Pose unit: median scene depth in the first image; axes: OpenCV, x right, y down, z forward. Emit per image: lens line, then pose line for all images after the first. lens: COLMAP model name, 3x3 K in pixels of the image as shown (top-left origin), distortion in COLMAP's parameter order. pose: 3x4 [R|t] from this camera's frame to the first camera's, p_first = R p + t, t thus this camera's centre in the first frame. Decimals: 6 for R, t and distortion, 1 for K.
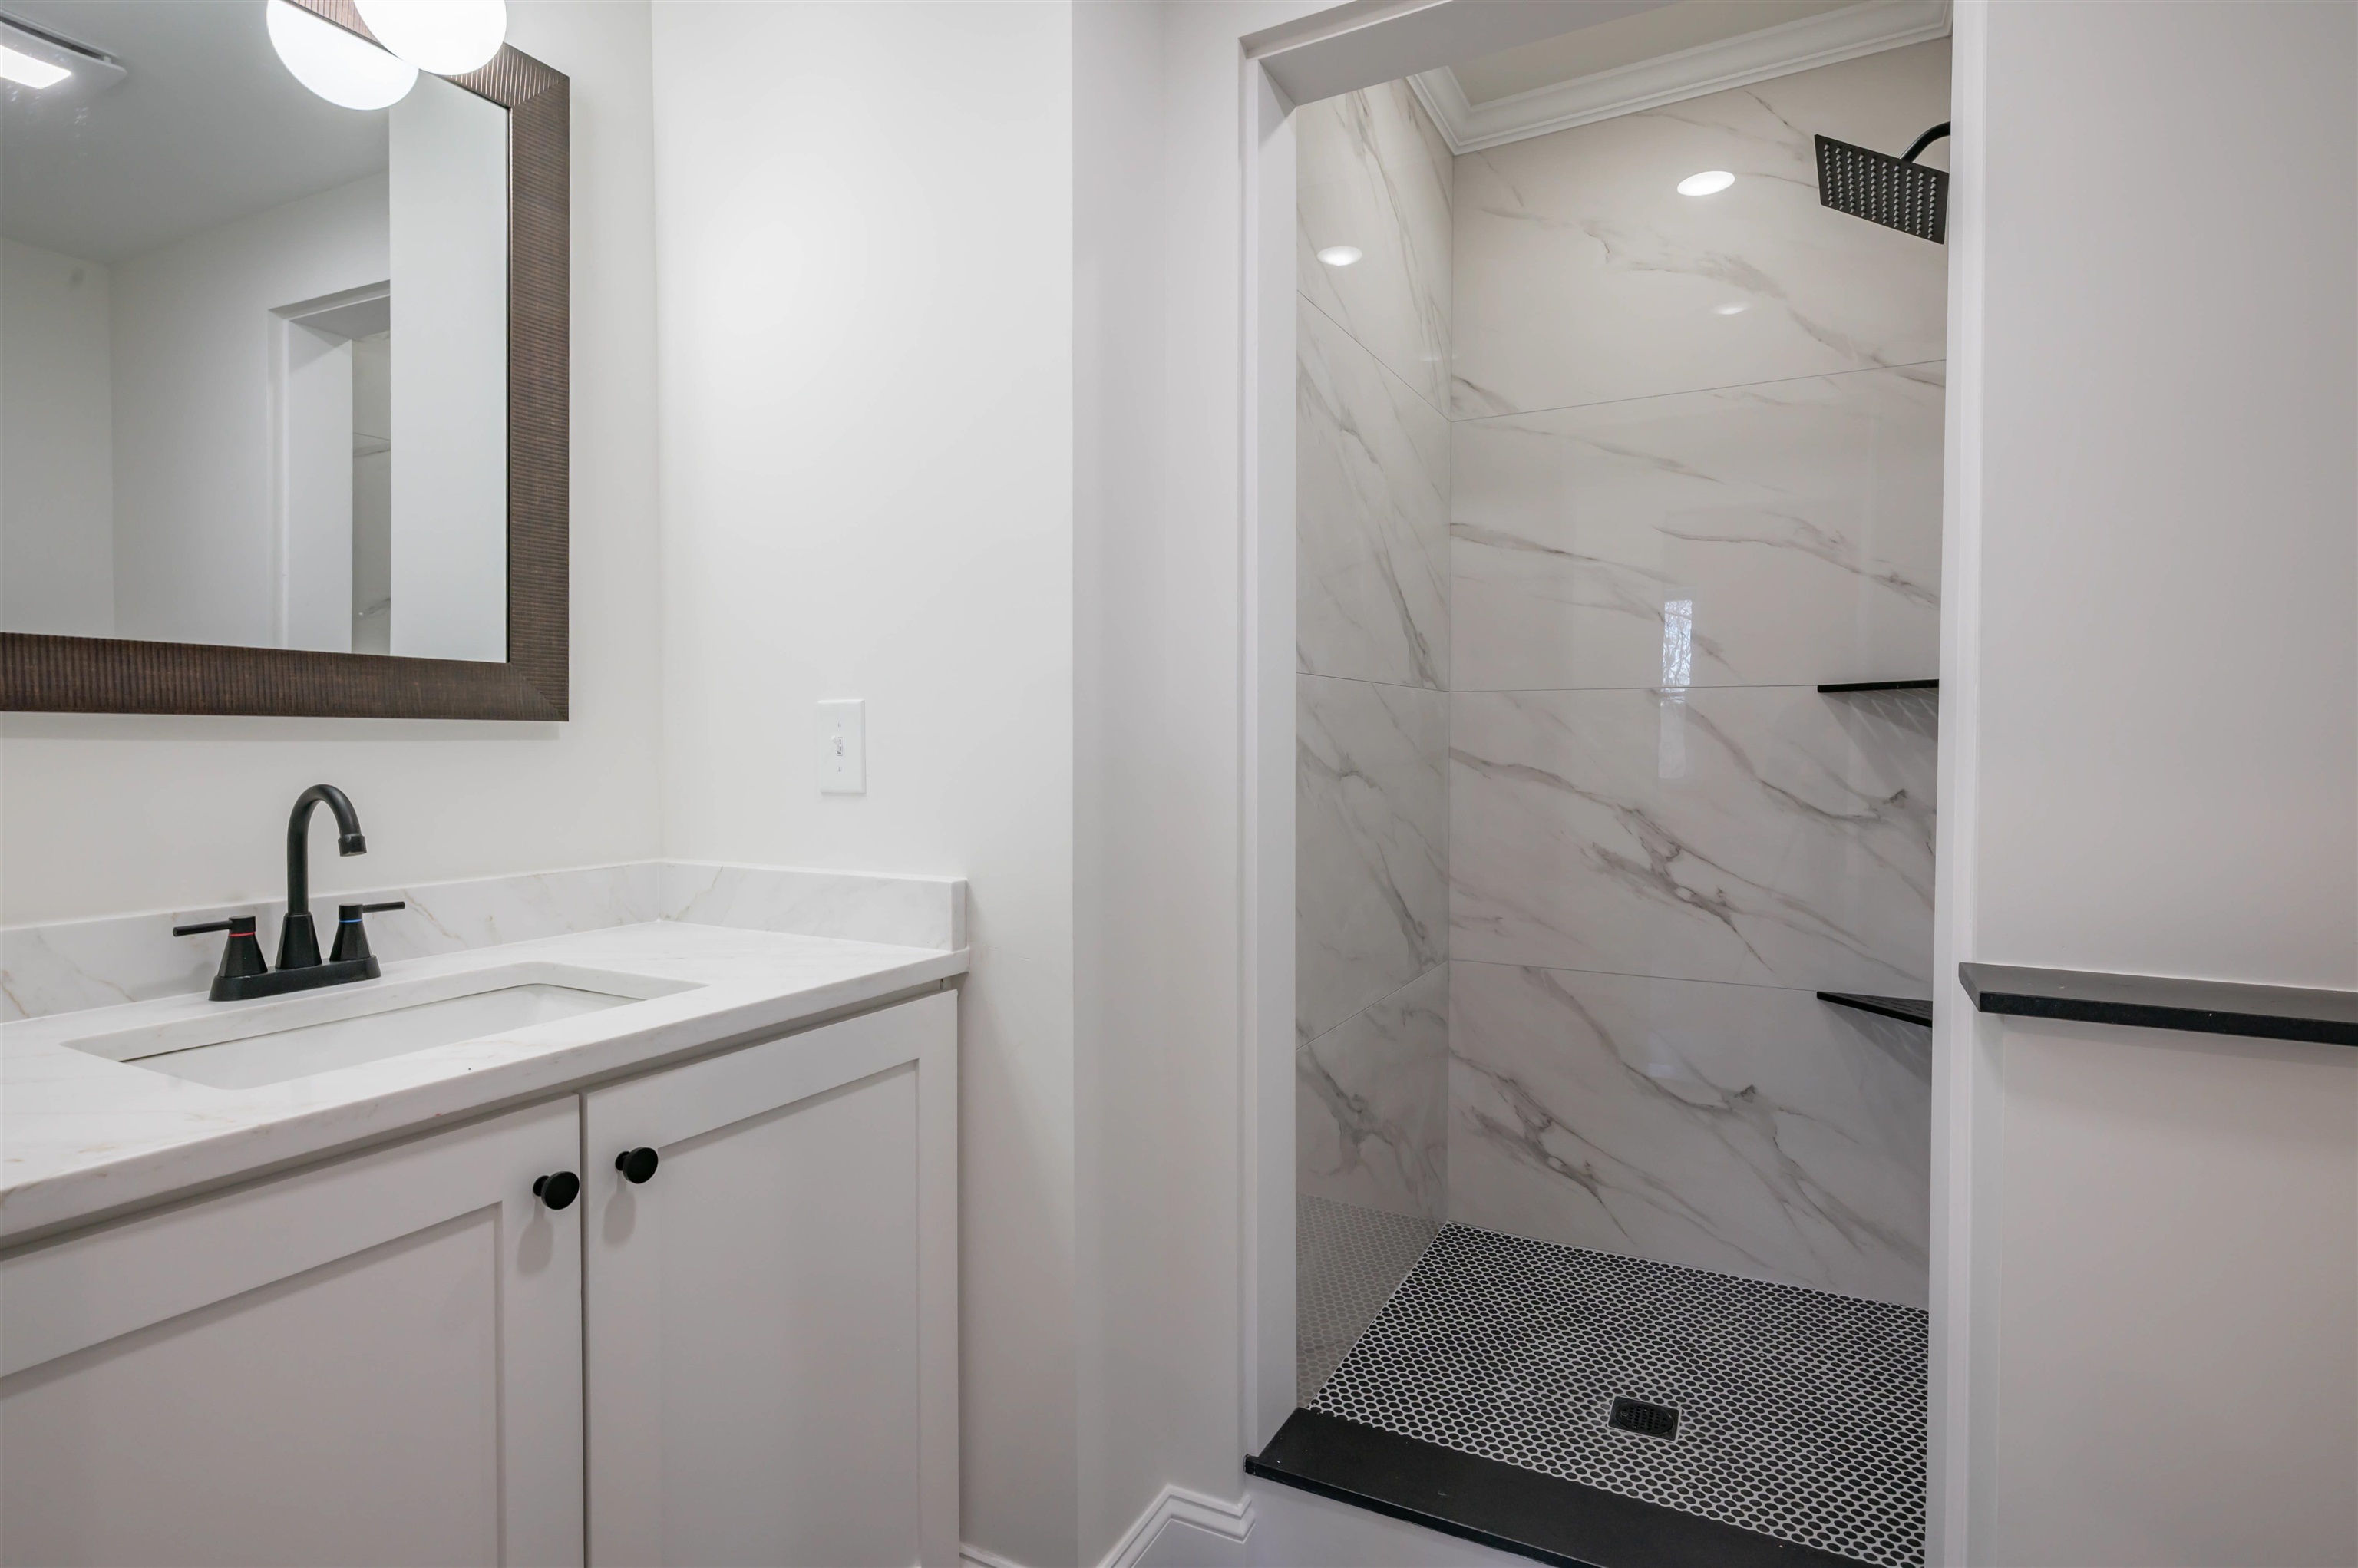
lens RADIAL K [[1154.6, 0, 1189.8], [0, 1154.6, 768.2], [0, 0, 1]] dist [0.000216, 0.000396]
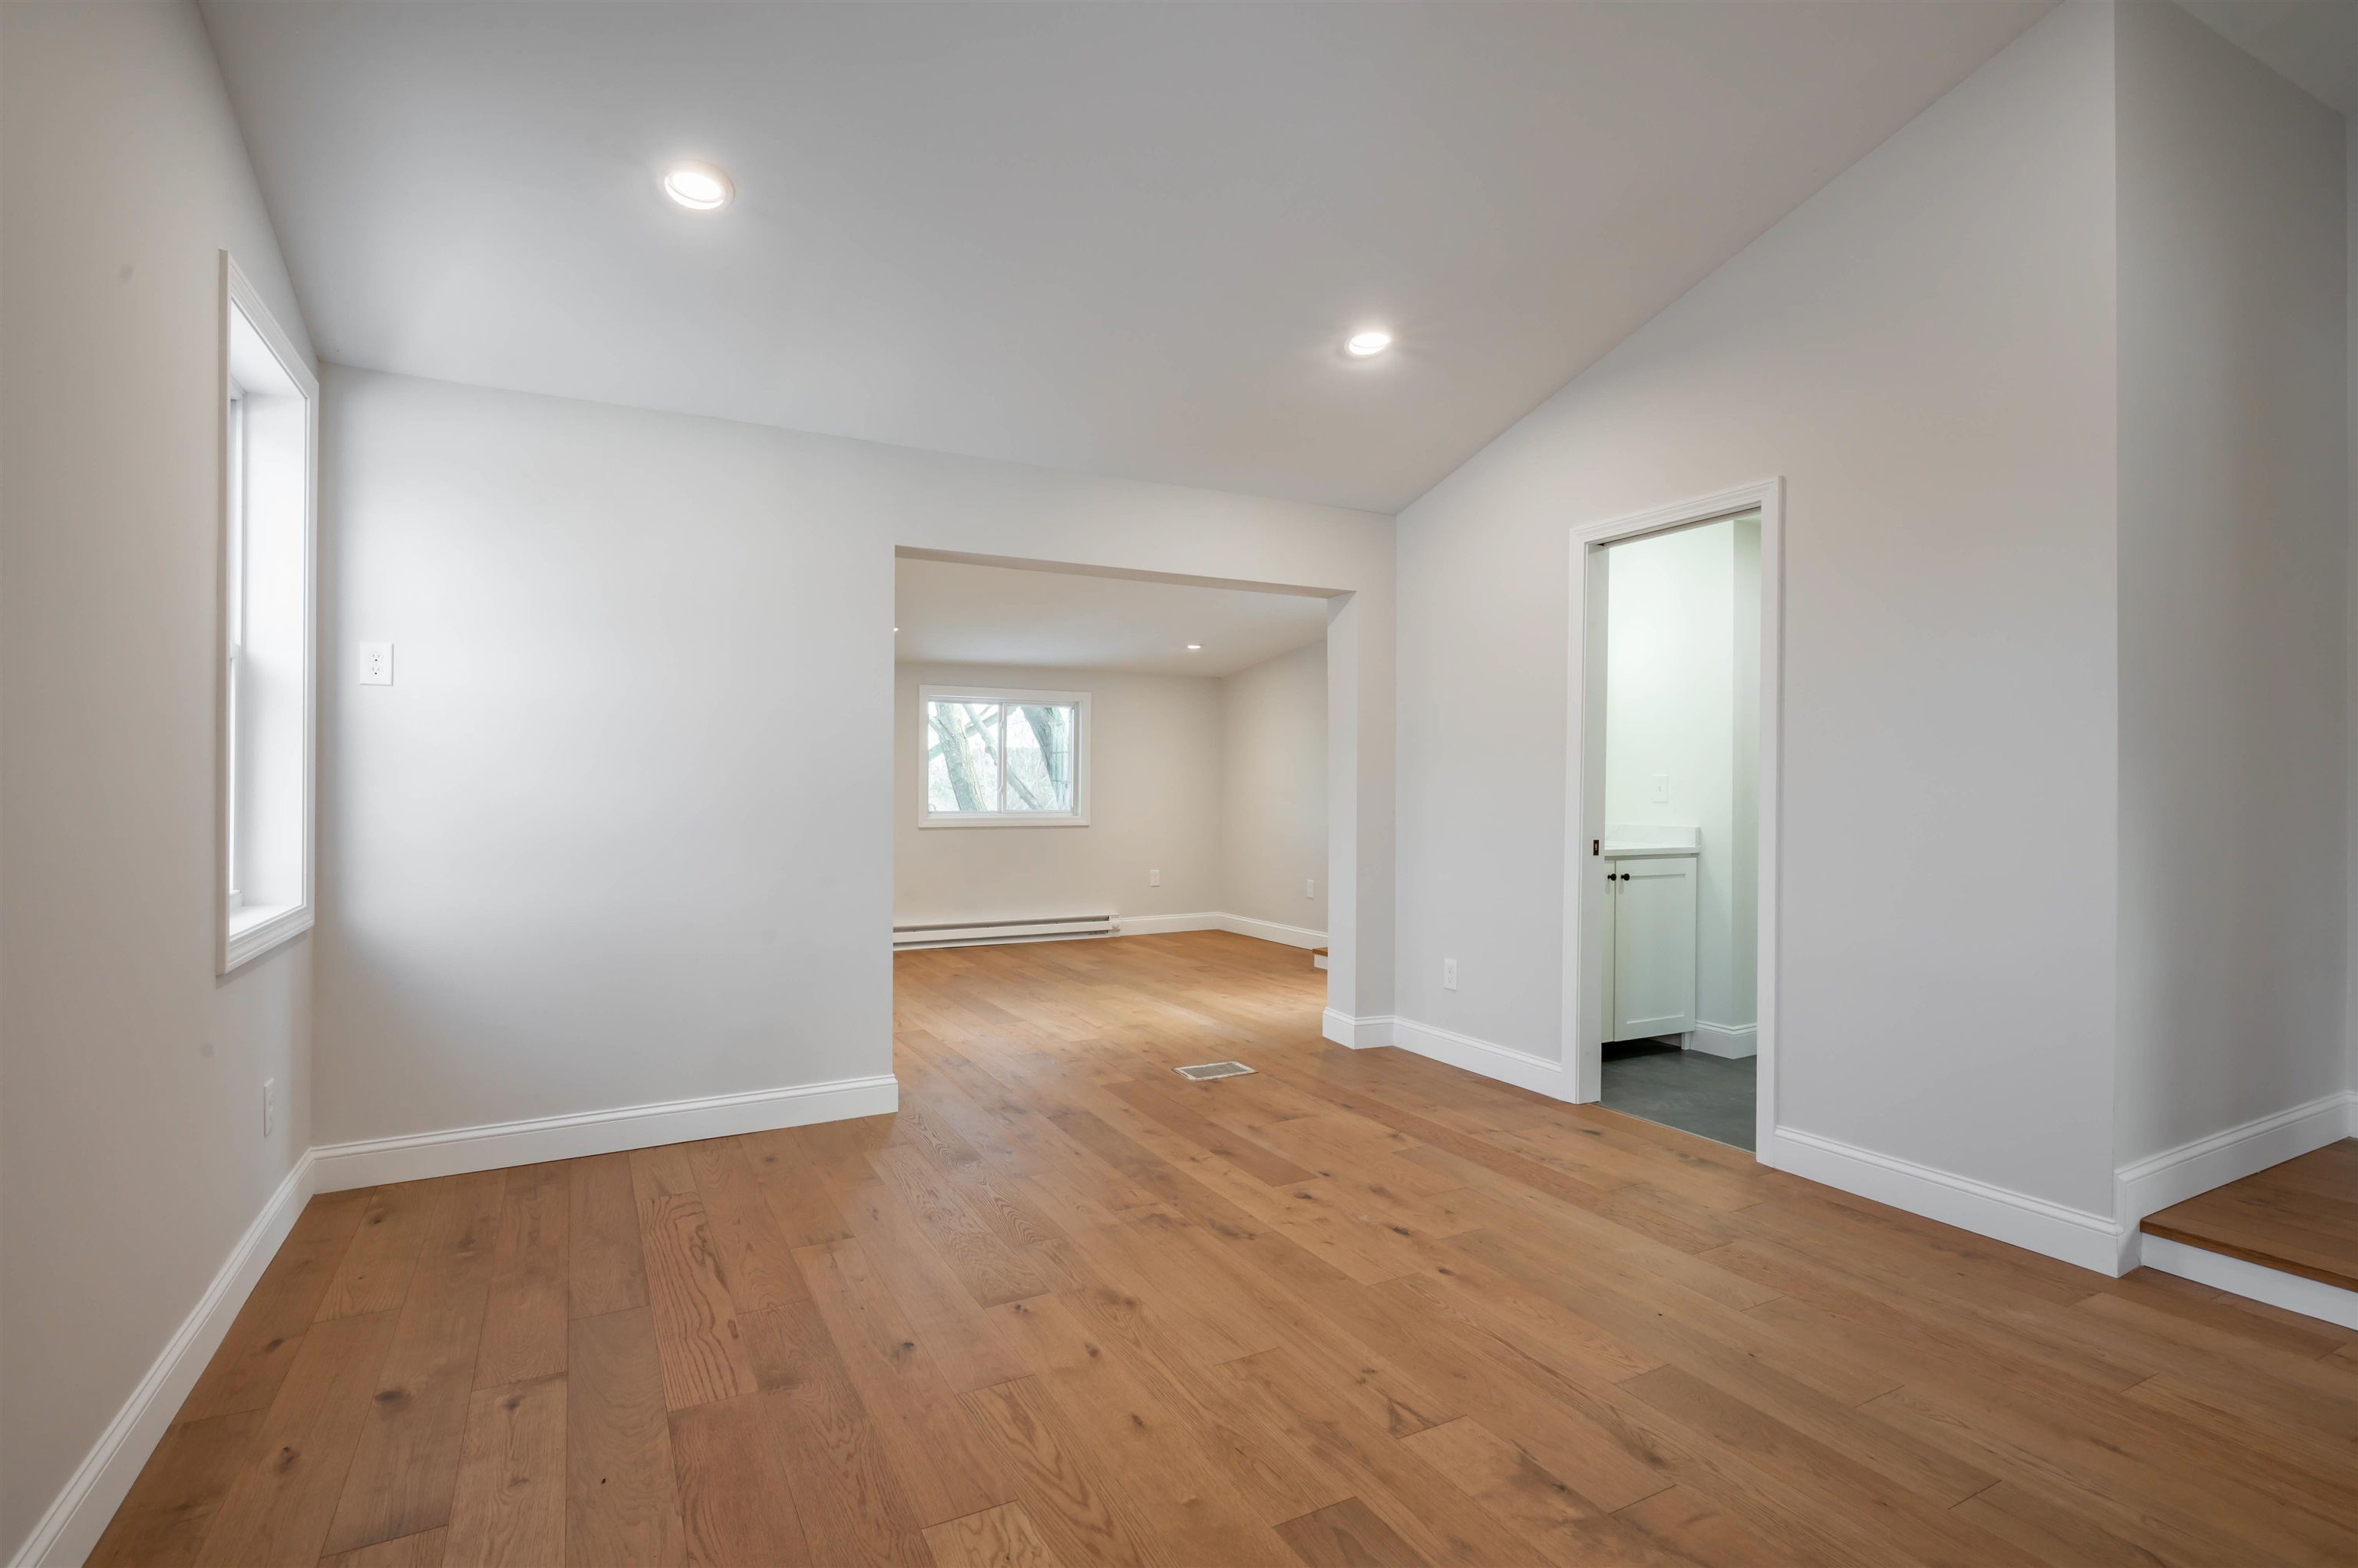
lens RADIAL K [[1154.6, 0, 1189.8], [0, 1154.6, 768.2], [0, 0, 1]] dist [0.000216, 0.000396]
pose [[0.827594, 0.006124, -0.561293, 0.530241], [-0.022925, 0.999475, -0.022897, 0.033541], [0.560858, 0.031817, 0.827300, -2.982416]]
